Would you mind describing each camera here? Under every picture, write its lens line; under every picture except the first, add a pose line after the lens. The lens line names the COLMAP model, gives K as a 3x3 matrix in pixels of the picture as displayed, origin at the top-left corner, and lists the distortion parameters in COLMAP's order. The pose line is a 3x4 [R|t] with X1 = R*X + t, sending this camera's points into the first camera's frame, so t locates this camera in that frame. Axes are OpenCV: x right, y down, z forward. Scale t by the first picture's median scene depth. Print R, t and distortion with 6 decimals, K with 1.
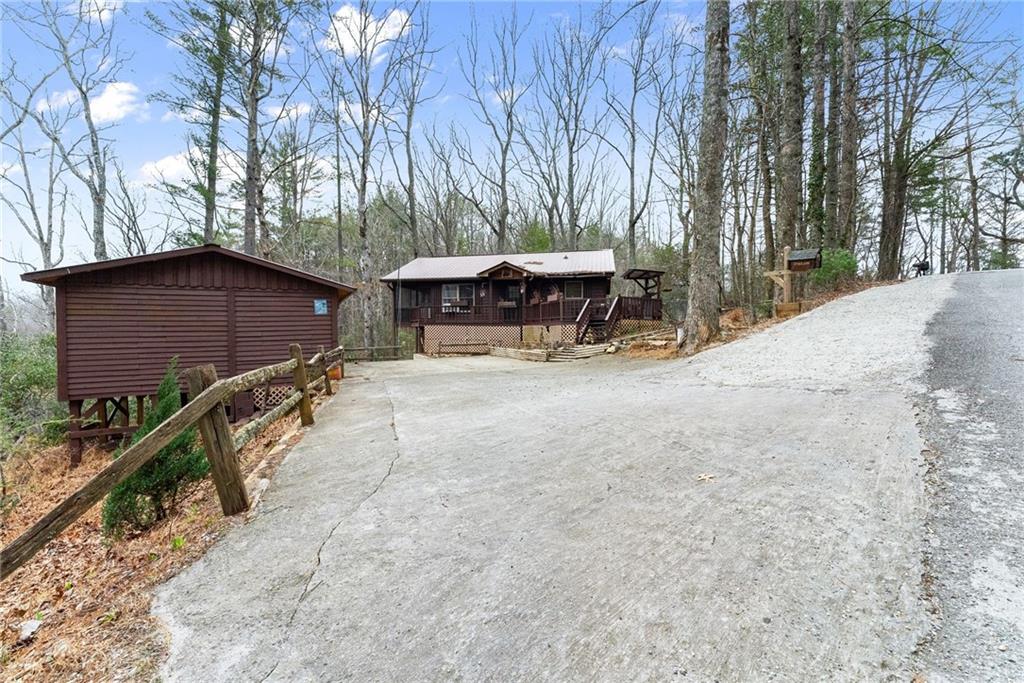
lens RADIAL K [[419.8, 0, 511.0], [0, 419.8, 336.3], [0, 0, 1]] dist [-0.000035, -0.000073]
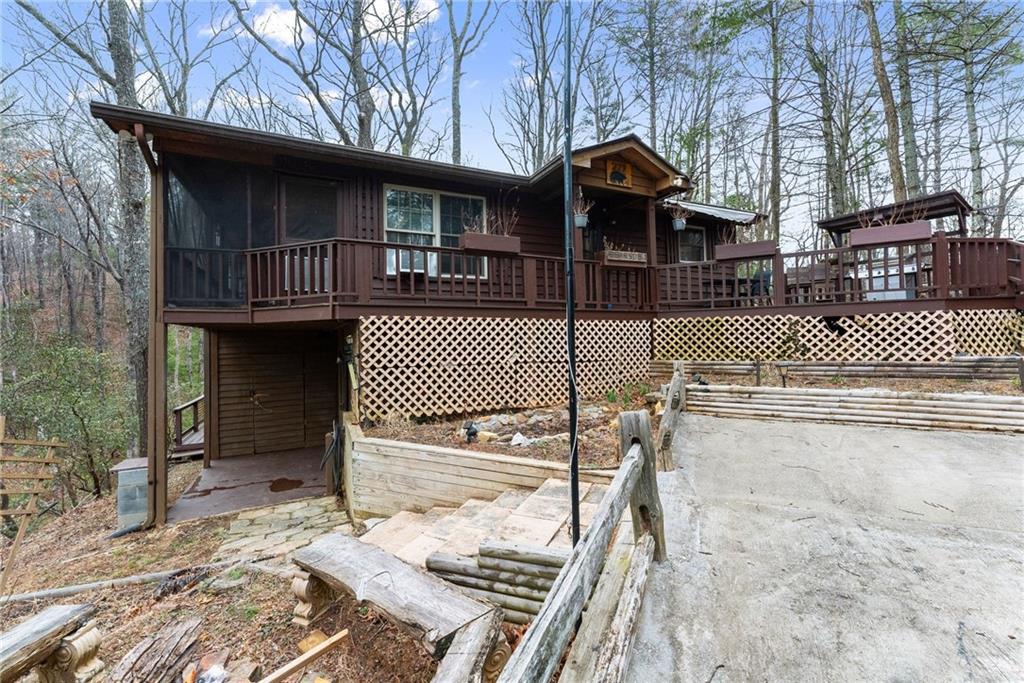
lens RADIAL K [[428.5, 0, 511.1], [0, 428.5, 318.6], [0, 0, 1]] dist [-0.000687, -0.000147]
pose [[0.789639, 0.010582, 0.613480, -0.309110], [0.022395, 0.998688, -0.046052, -0.010262], [-0.613162, 0.050104, 0.788366, 0.771405]]
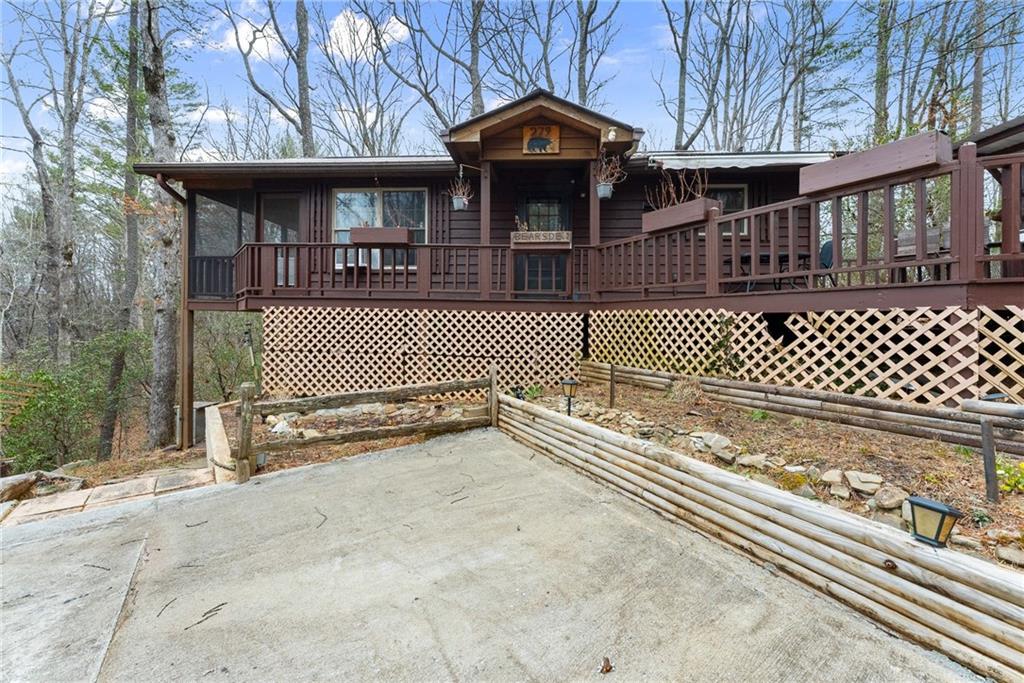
lens RADIAL K [[418.1, 0, 512.4], [0, 418.1, 312.9], [0, 0, 1]] dist [0.002110, 0.000408]
pose [[0.989007, 0.012192, 0.147365, -0.073577], [-0.008571, 0.999646, -0.025185, -0.015227], [-0.147619, 0.023645, 0.988762, 0.702796]]
